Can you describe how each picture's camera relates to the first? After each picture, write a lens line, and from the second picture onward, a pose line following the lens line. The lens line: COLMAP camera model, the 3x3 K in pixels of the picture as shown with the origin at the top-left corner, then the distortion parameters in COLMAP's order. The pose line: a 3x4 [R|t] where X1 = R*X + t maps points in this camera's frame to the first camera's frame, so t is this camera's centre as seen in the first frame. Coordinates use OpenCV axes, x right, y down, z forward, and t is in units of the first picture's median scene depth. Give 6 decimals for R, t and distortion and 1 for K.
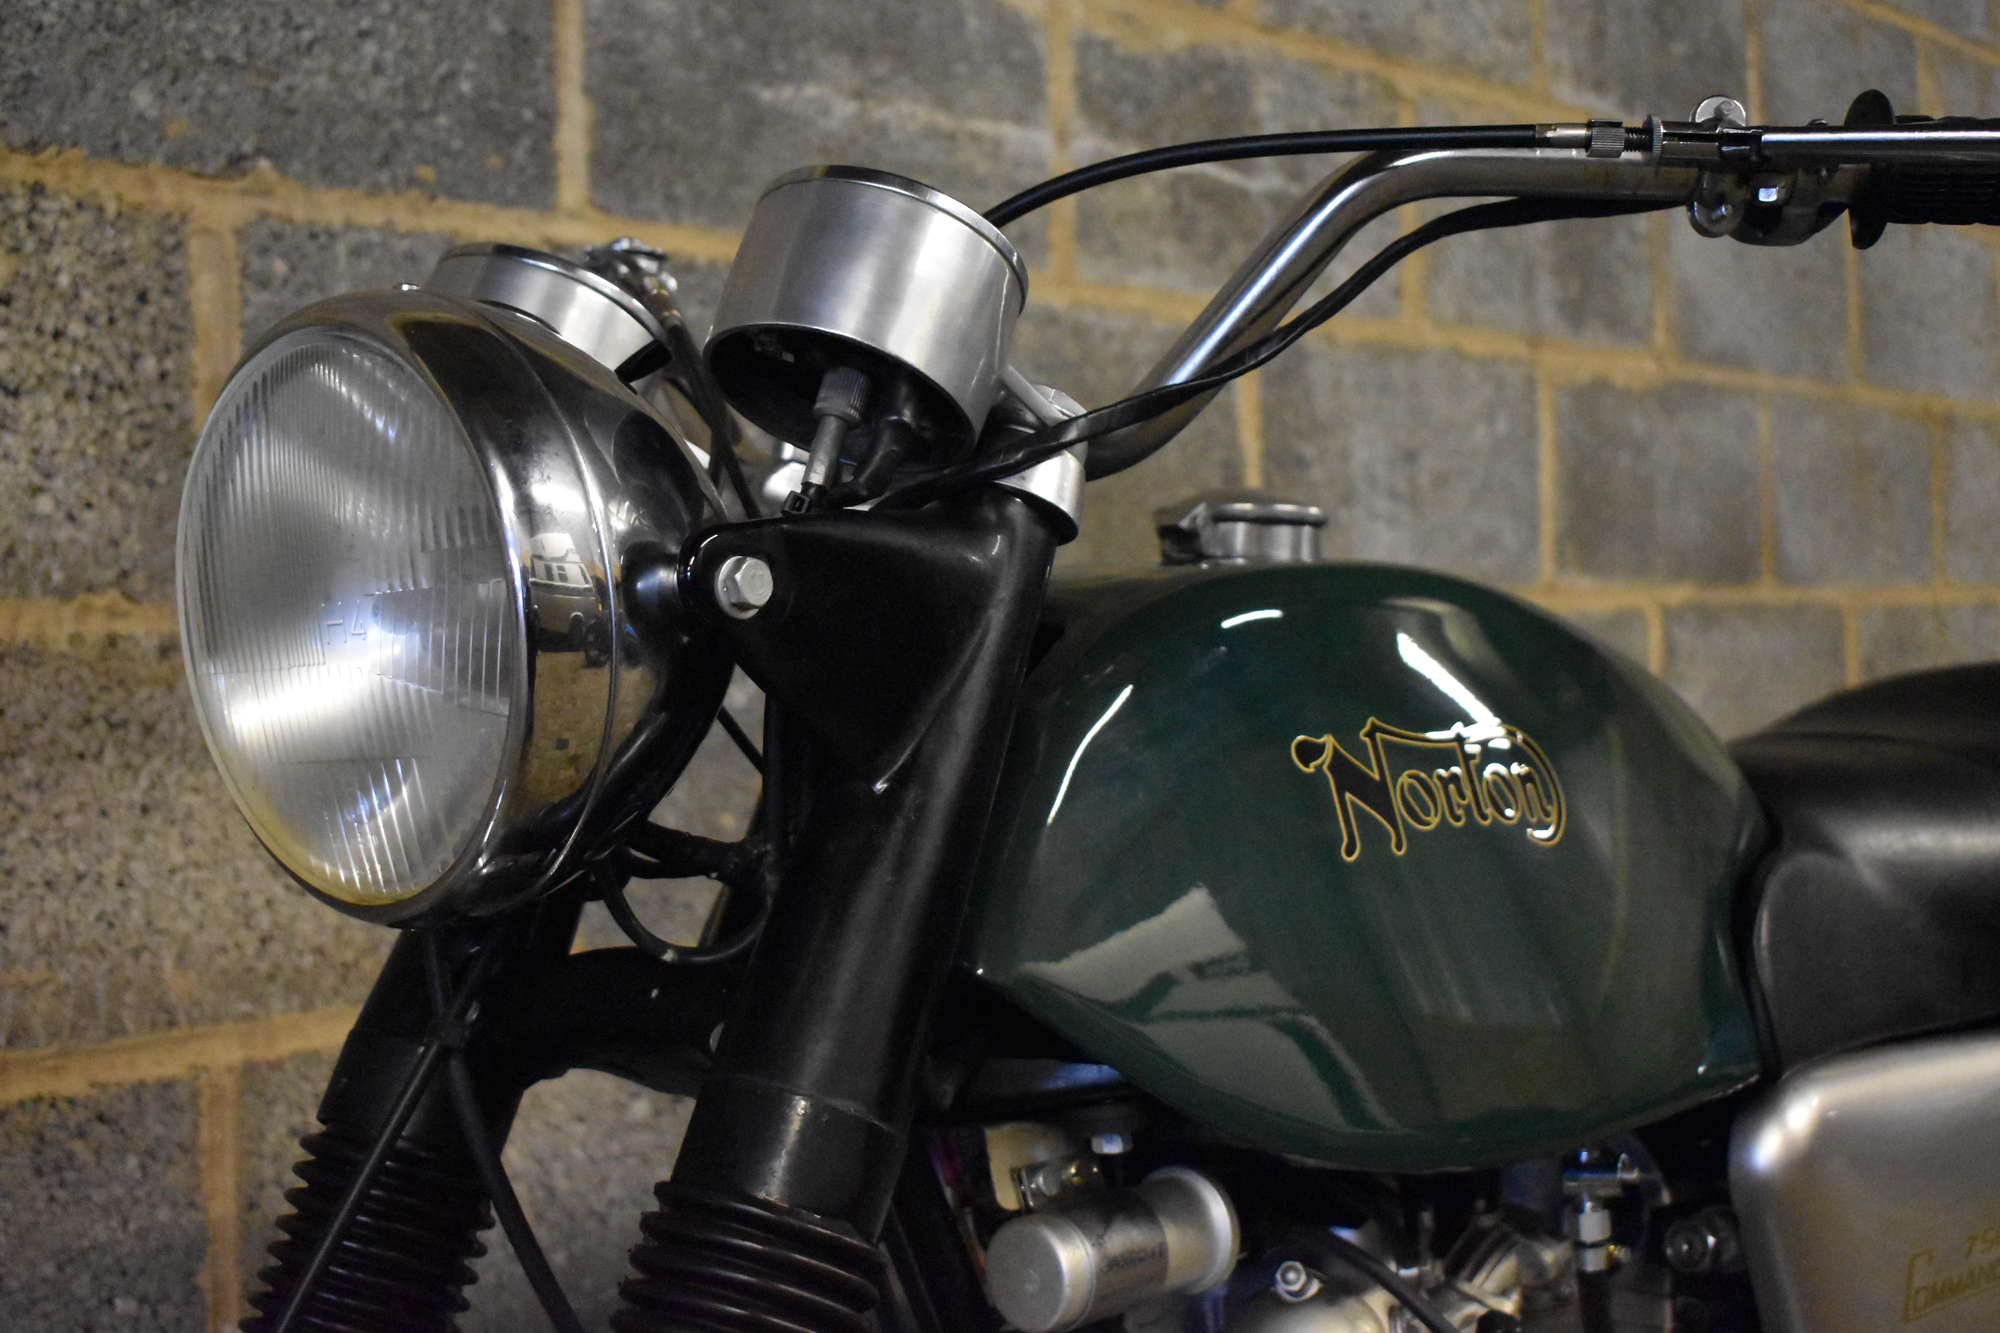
lens RADIAL K [[2594.2, 0, 1000.0], [0, 2594.2, 666.5], [0, 0, 1]] dist [-0.051013, 0.015846]
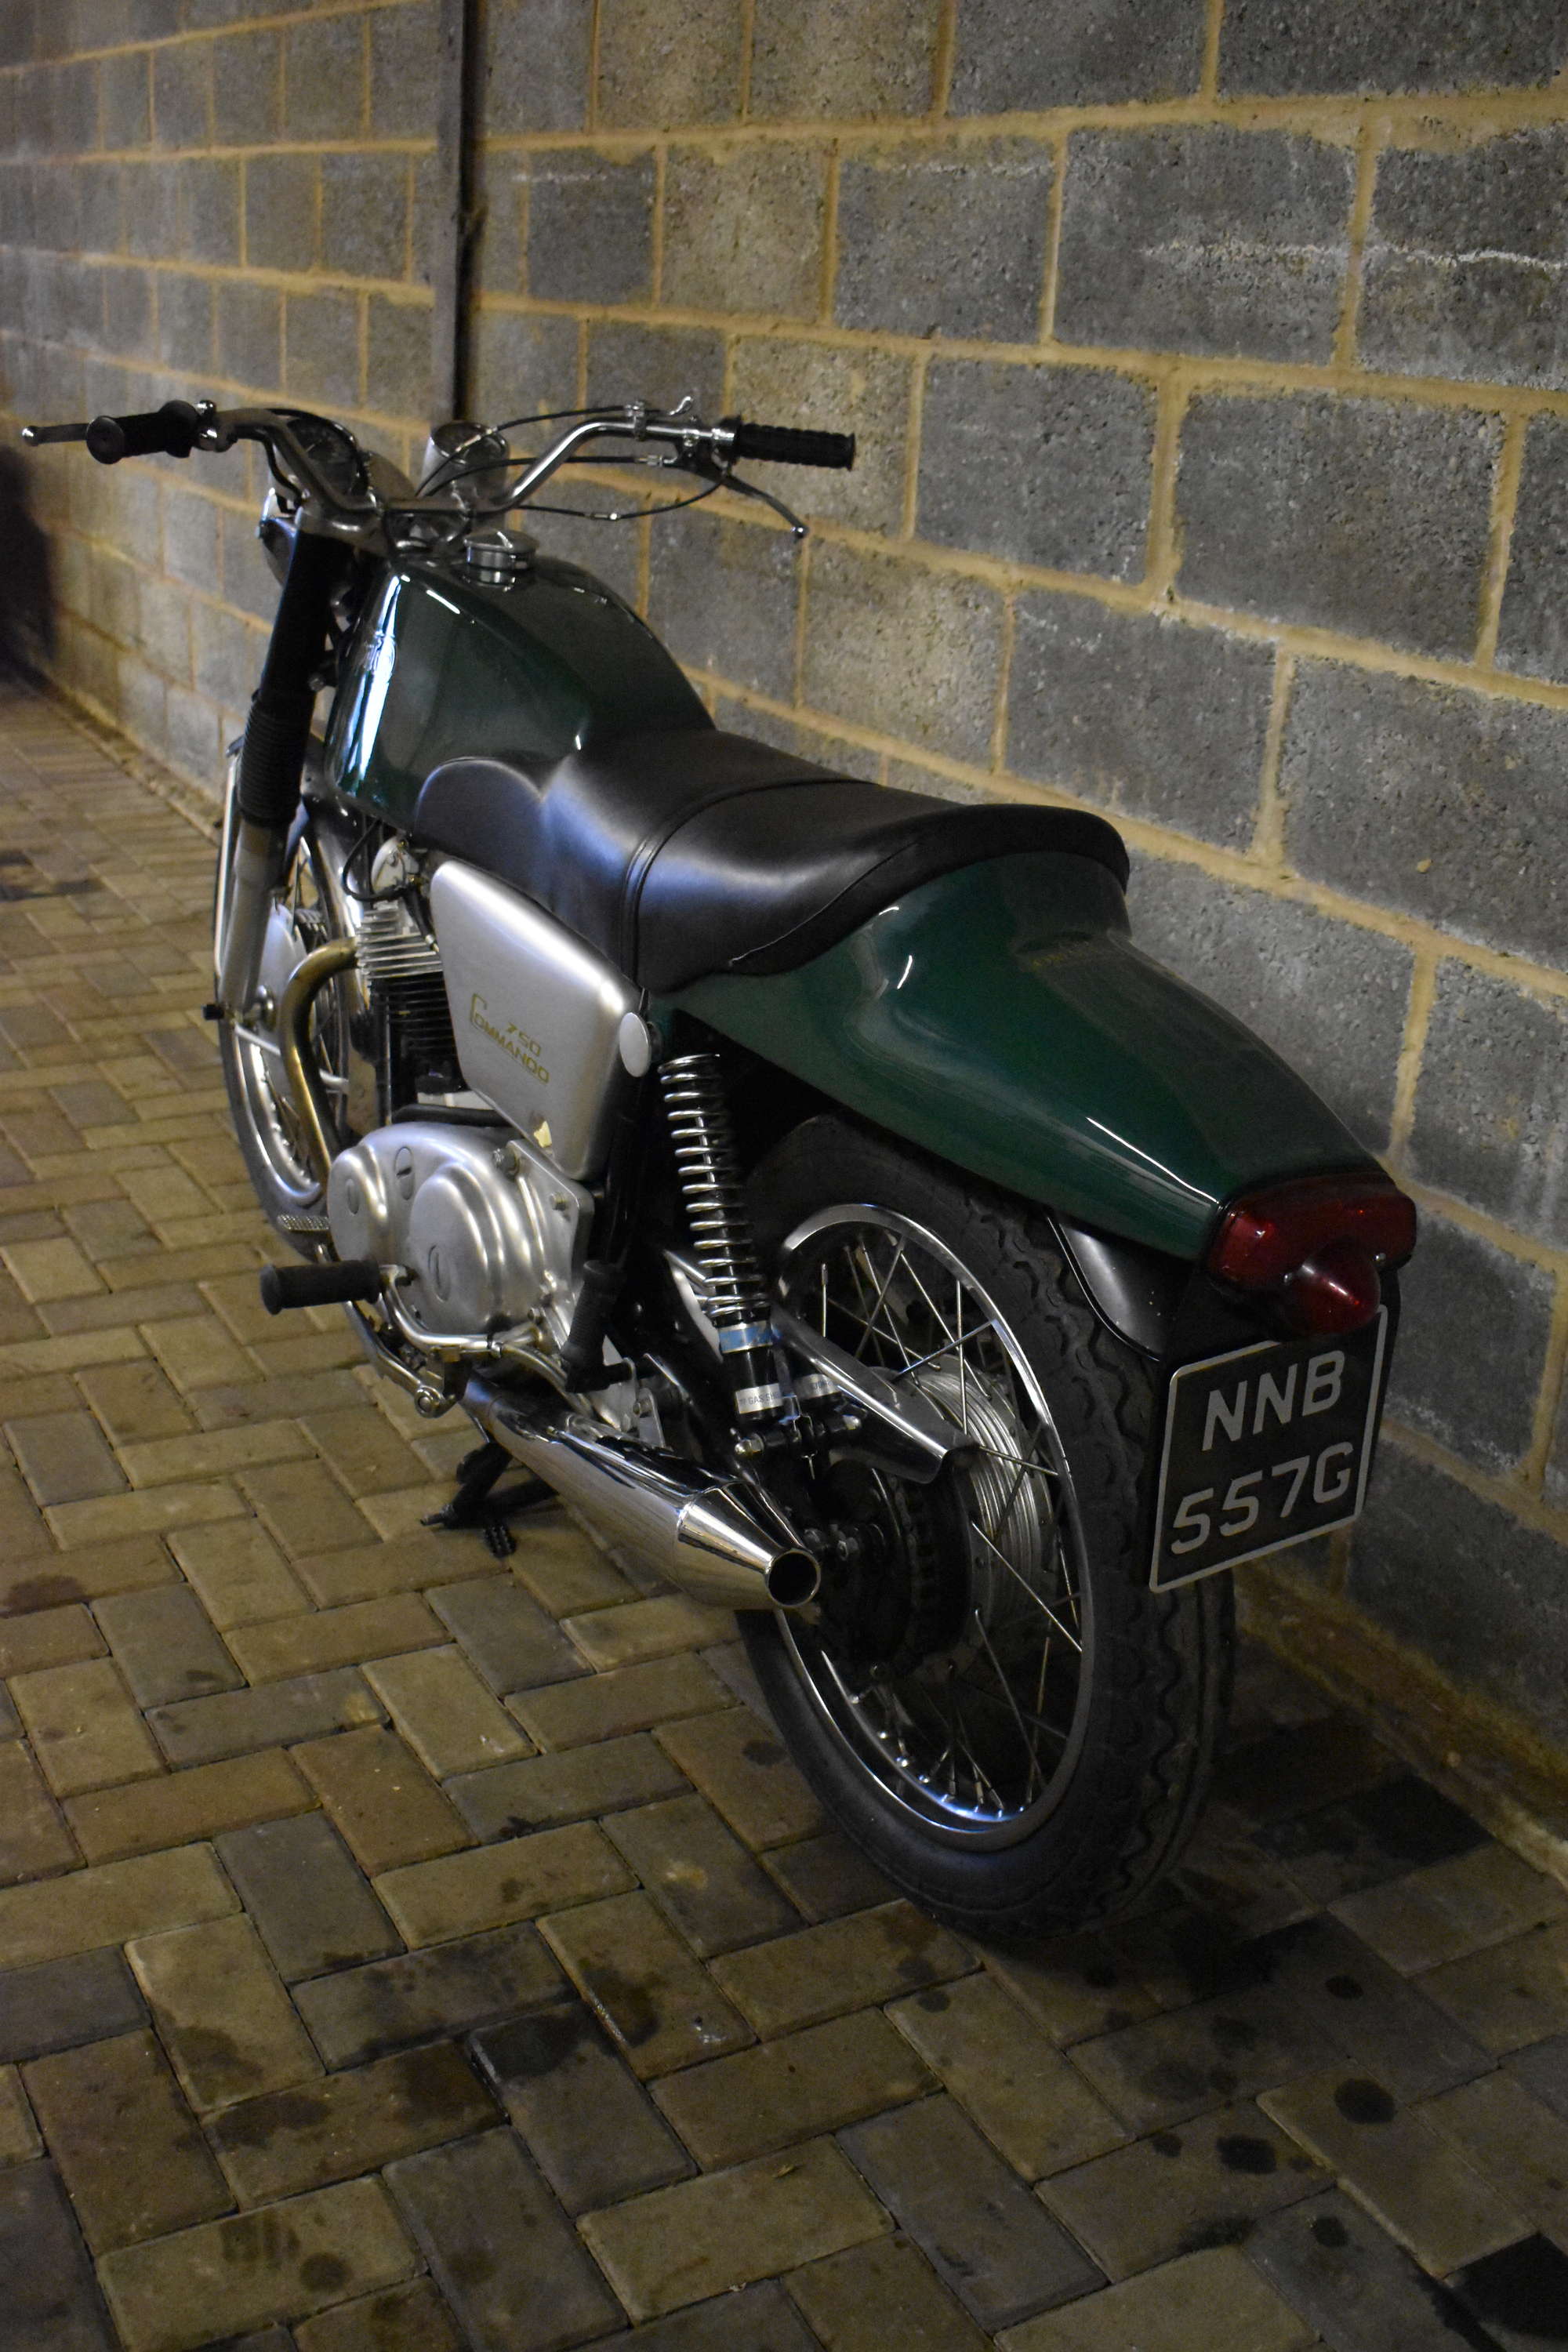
lens RADIAL K [[2379.8, 0, 784.0], [0, 2379.8, 1176.0], [0, 0, 1]] dist [-0.078895, 0.018801]
pose [[-0.324031, 0.341454, -0.882277, 1.686690], [-0.054841, 0.924246, 0.377838, -0.282572], [0.944456, 0.170816, -0.280759, 1.573580]]
